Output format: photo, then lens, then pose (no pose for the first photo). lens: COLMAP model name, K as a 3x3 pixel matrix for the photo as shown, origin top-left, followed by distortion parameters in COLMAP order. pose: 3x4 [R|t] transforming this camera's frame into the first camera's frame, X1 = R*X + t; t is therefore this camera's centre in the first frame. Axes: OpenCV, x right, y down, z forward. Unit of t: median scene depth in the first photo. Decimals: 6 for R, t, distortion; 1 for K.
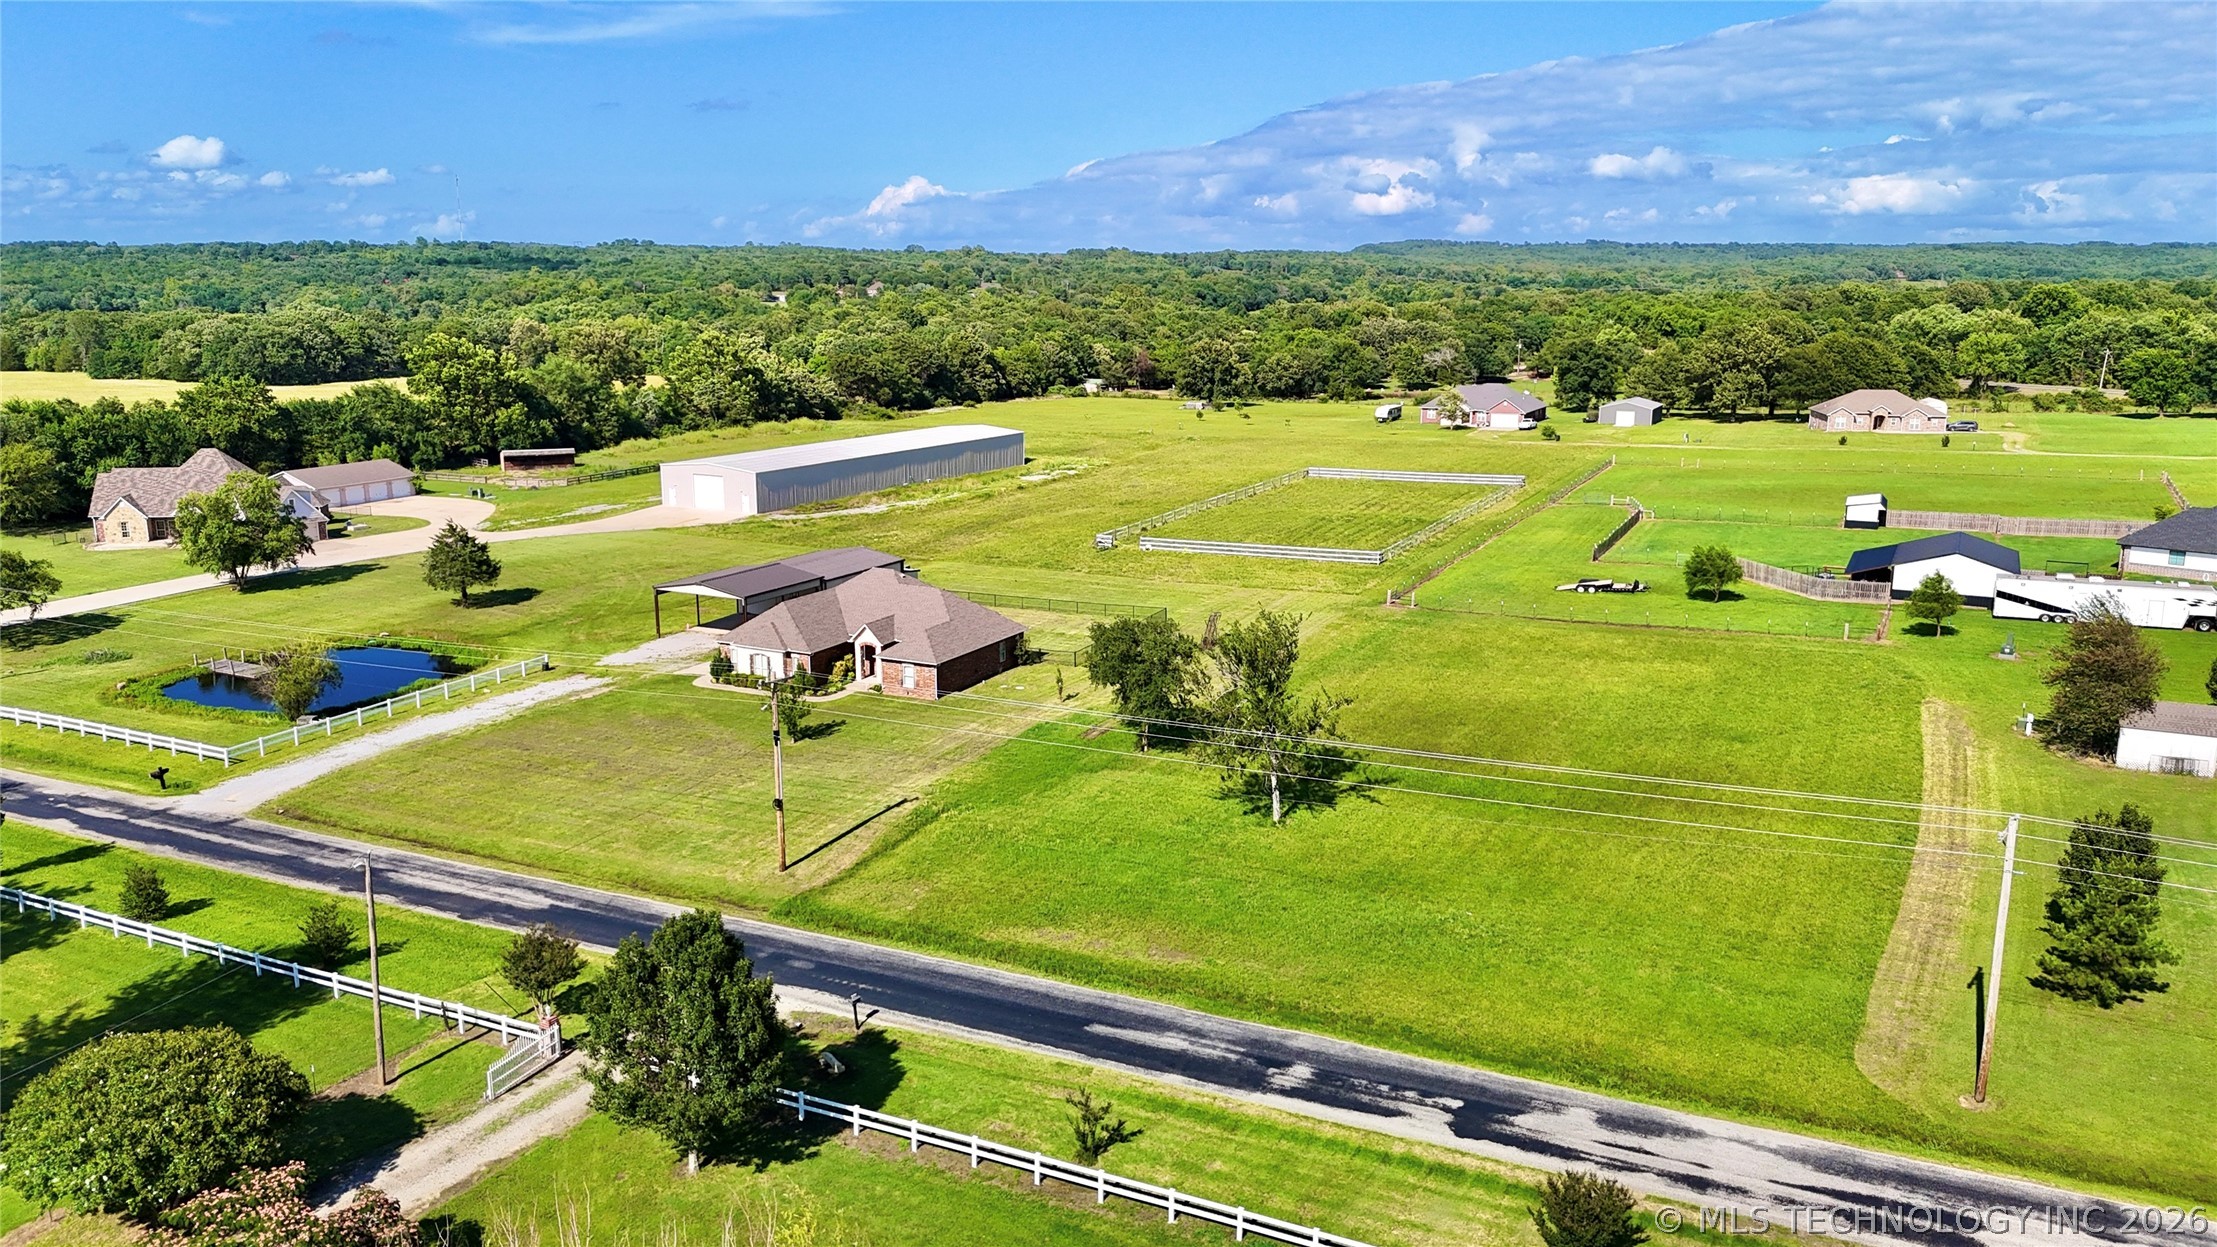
lens RADIAL K [[1628.1, 0, 1107.9], [0, 1628.1, 639.6], [0, 0, 1]] dist [0.072904, -0.075086]
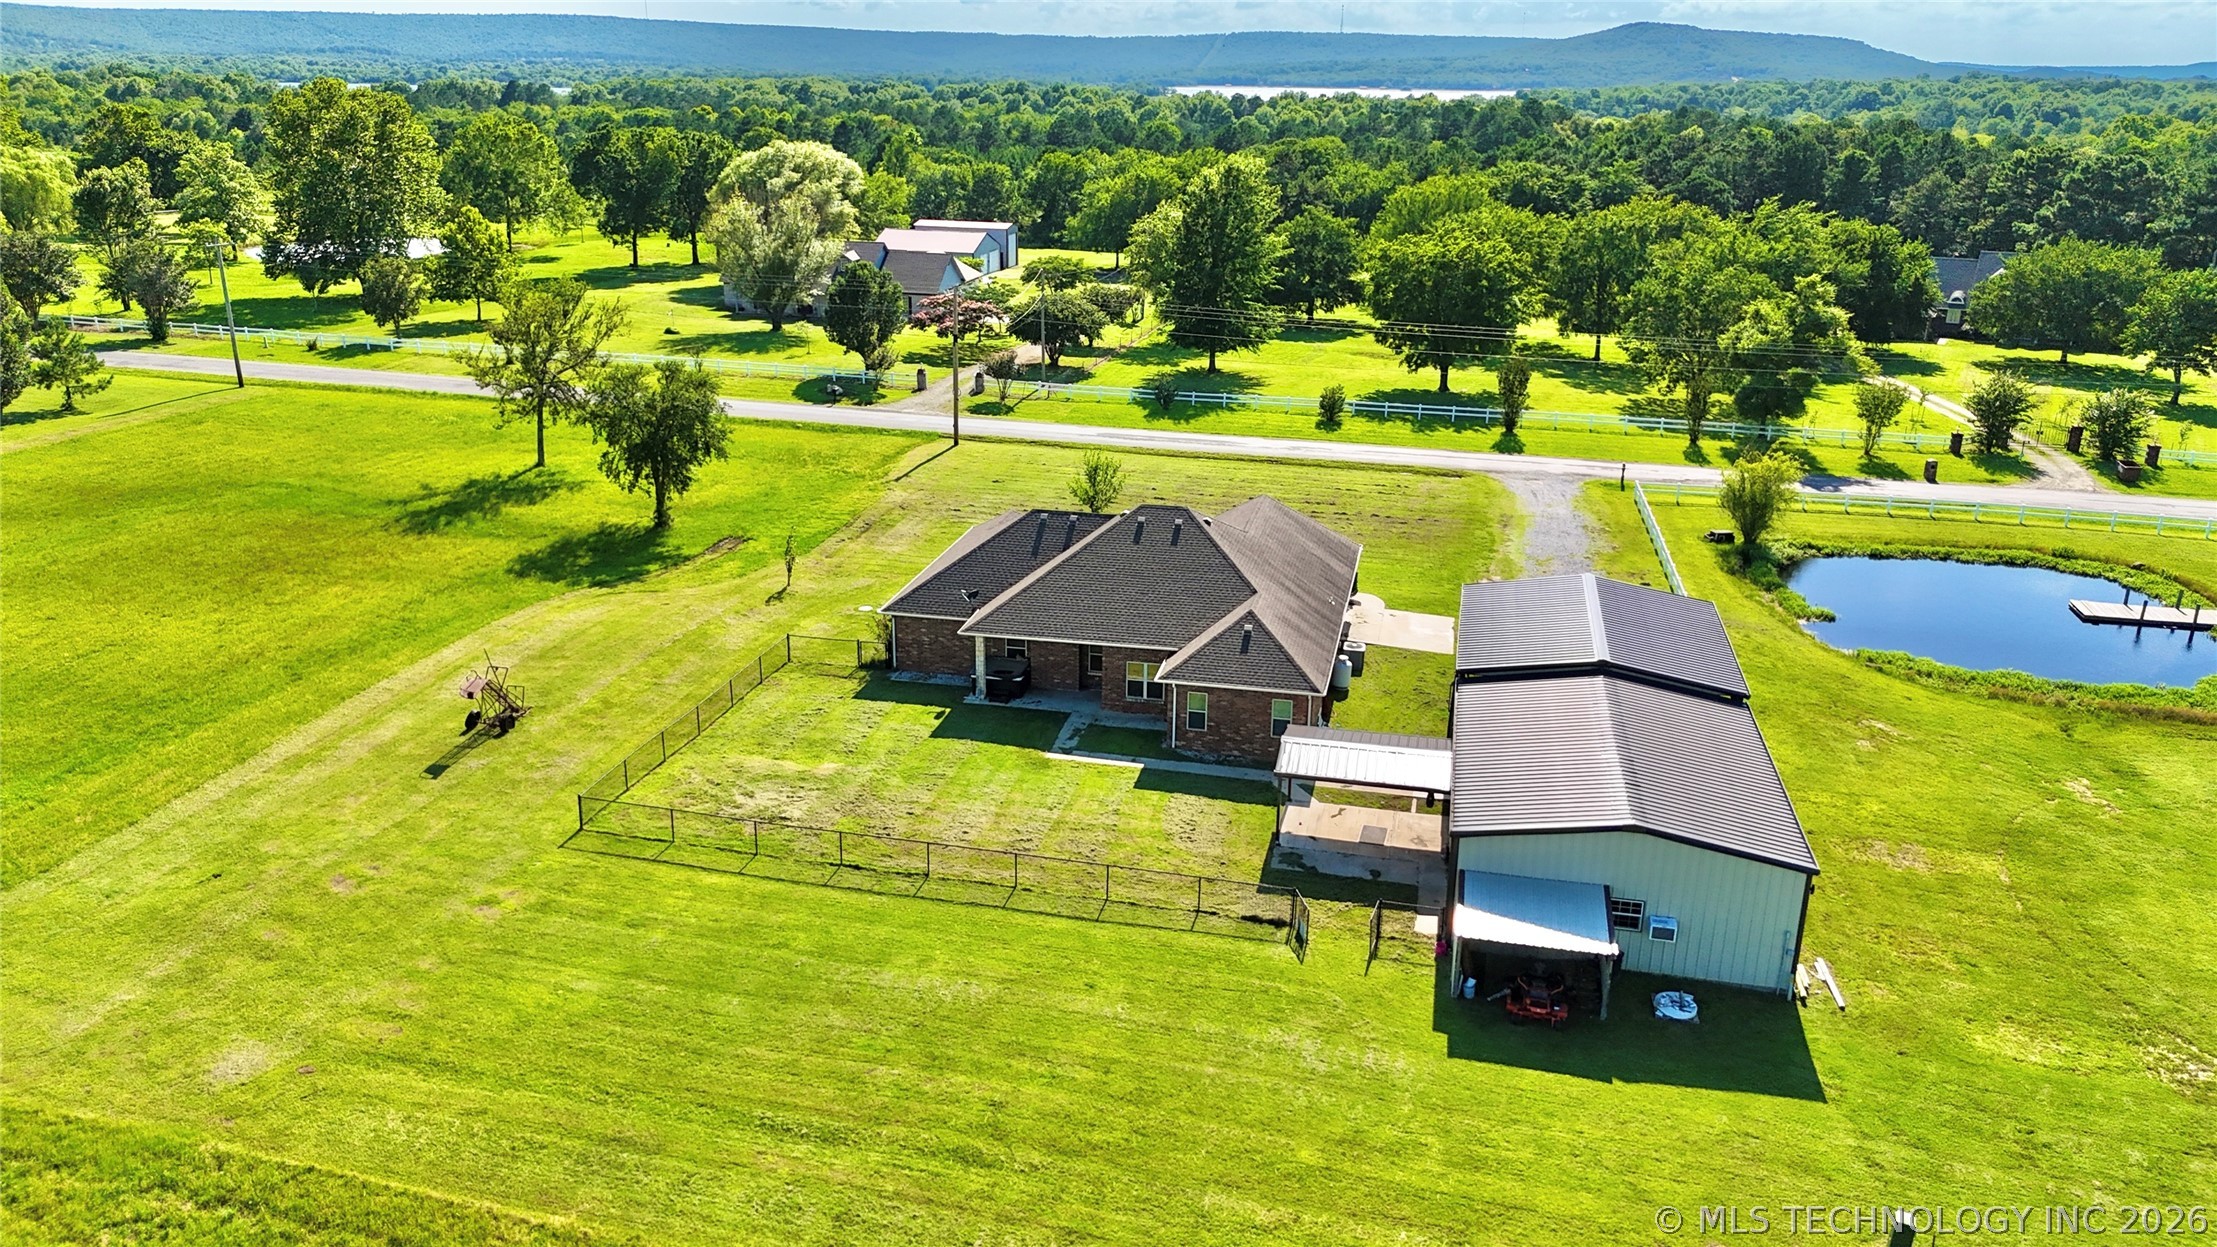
lens RADIAL K [[1628.1, 0, 1102.9], [0, 1628.1, 628.2], [0, 0, 1]] dist [0.072904, -0.075086]
pose [[-0.968466, 0.069348, -0.239302, 0.003510], [-0.066938, 0.852746, 0.518019, -0.135537], [0.239987, 0.517702, -0.821213, 0.707339]]
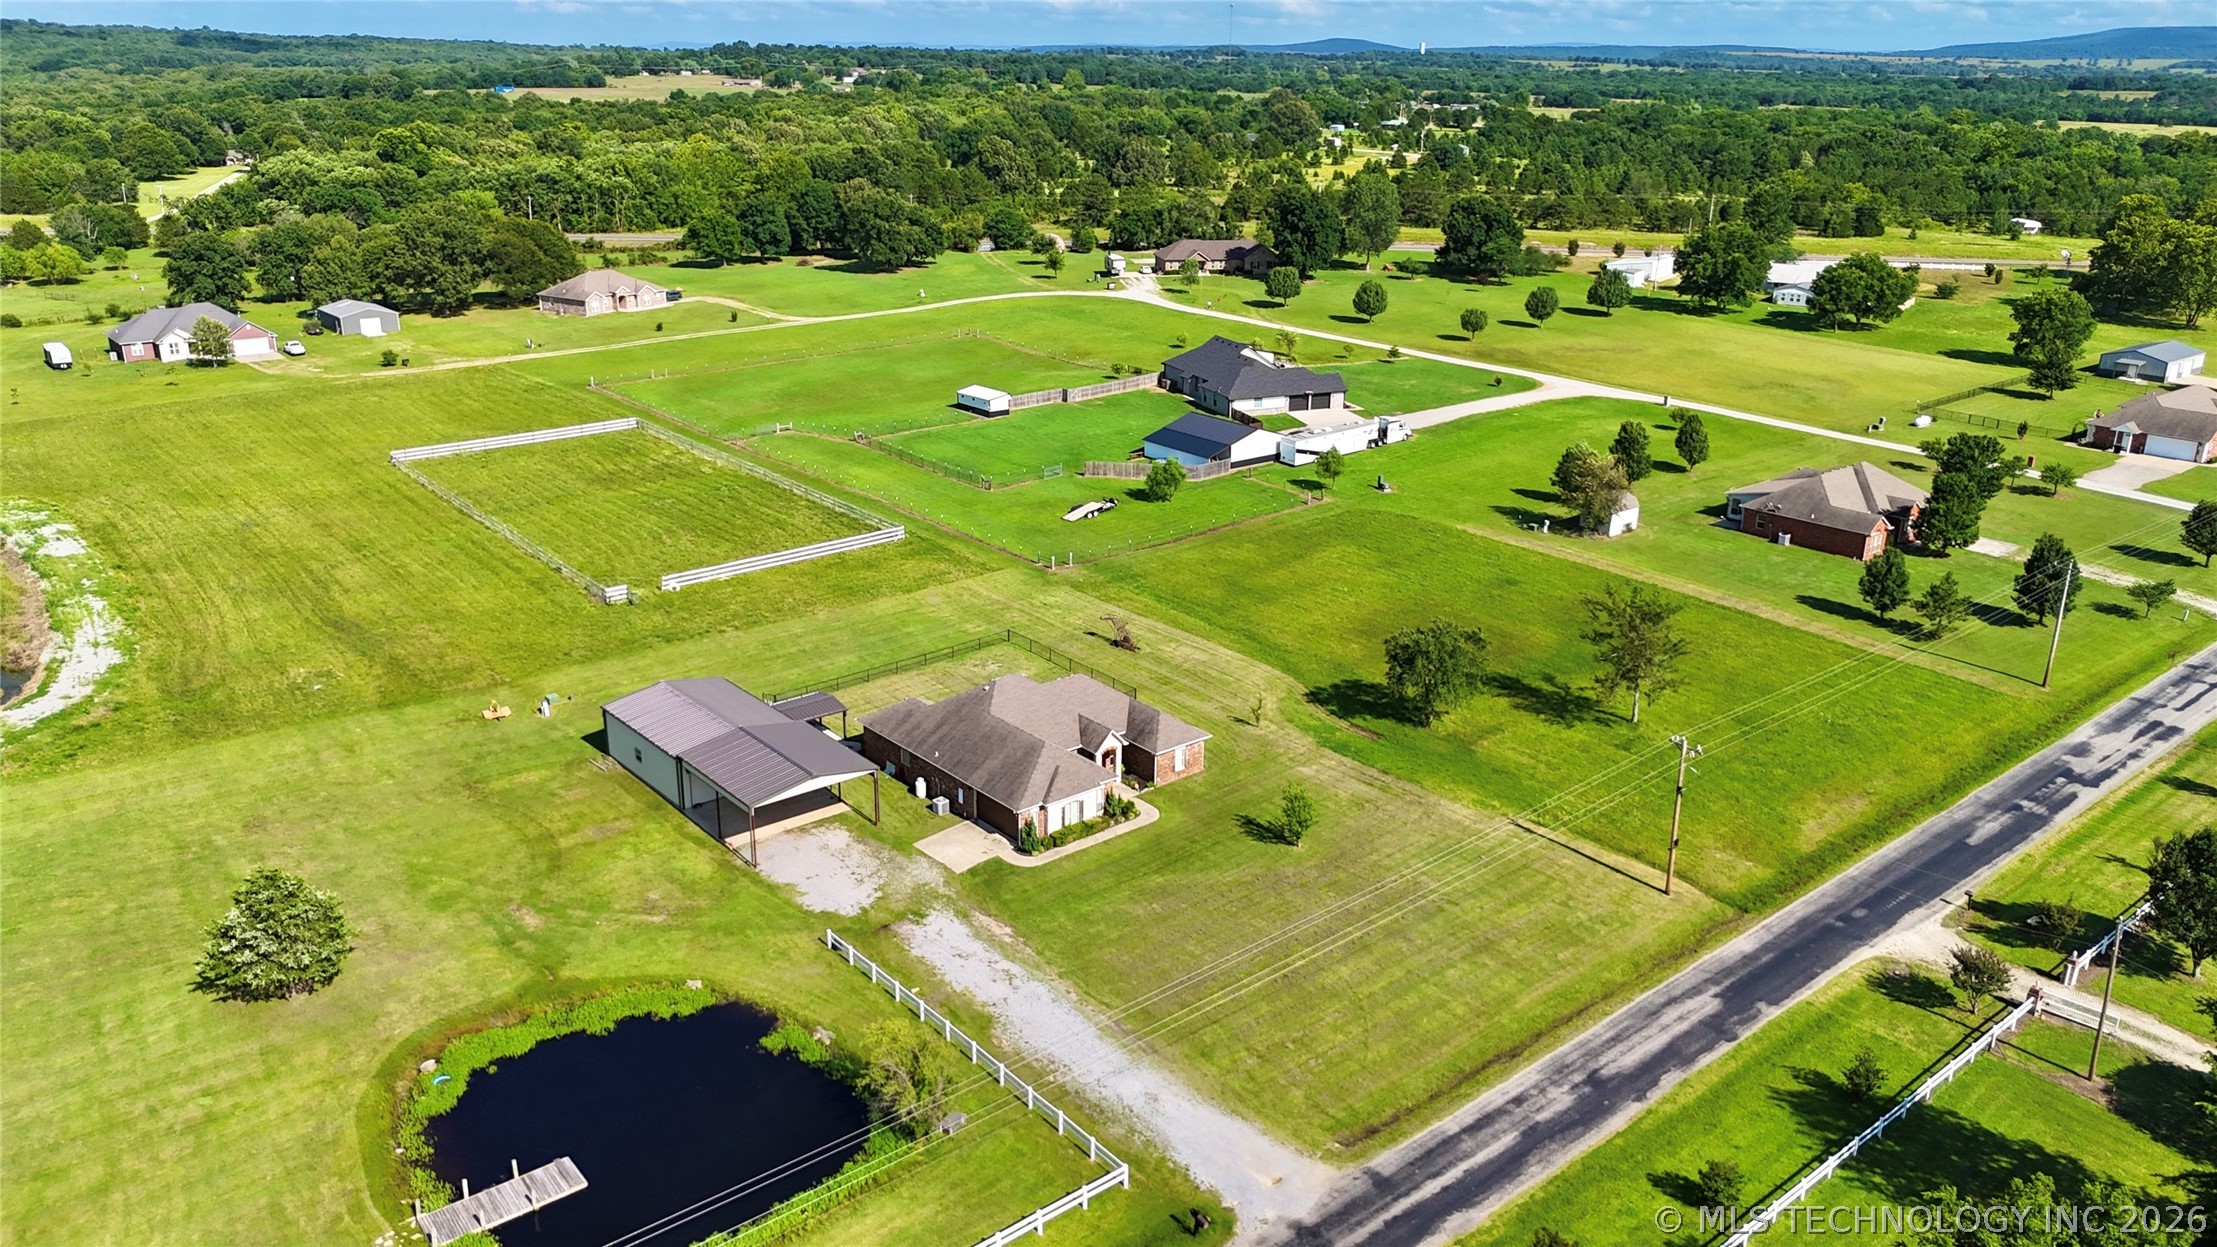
lens RADIAL K [[1628.1, 0, 1115.4], [0, 1628.1, 619.7], [0, 0, 1]] dist [0.072904, -0.075086]
pose [[0.393327, -0.299286, 0.869323, -0.443438], [0.193265, 0.951322, 0.240073, -0.138676], [-0.898856, 0.073583, 0.432022, 0.268405]]
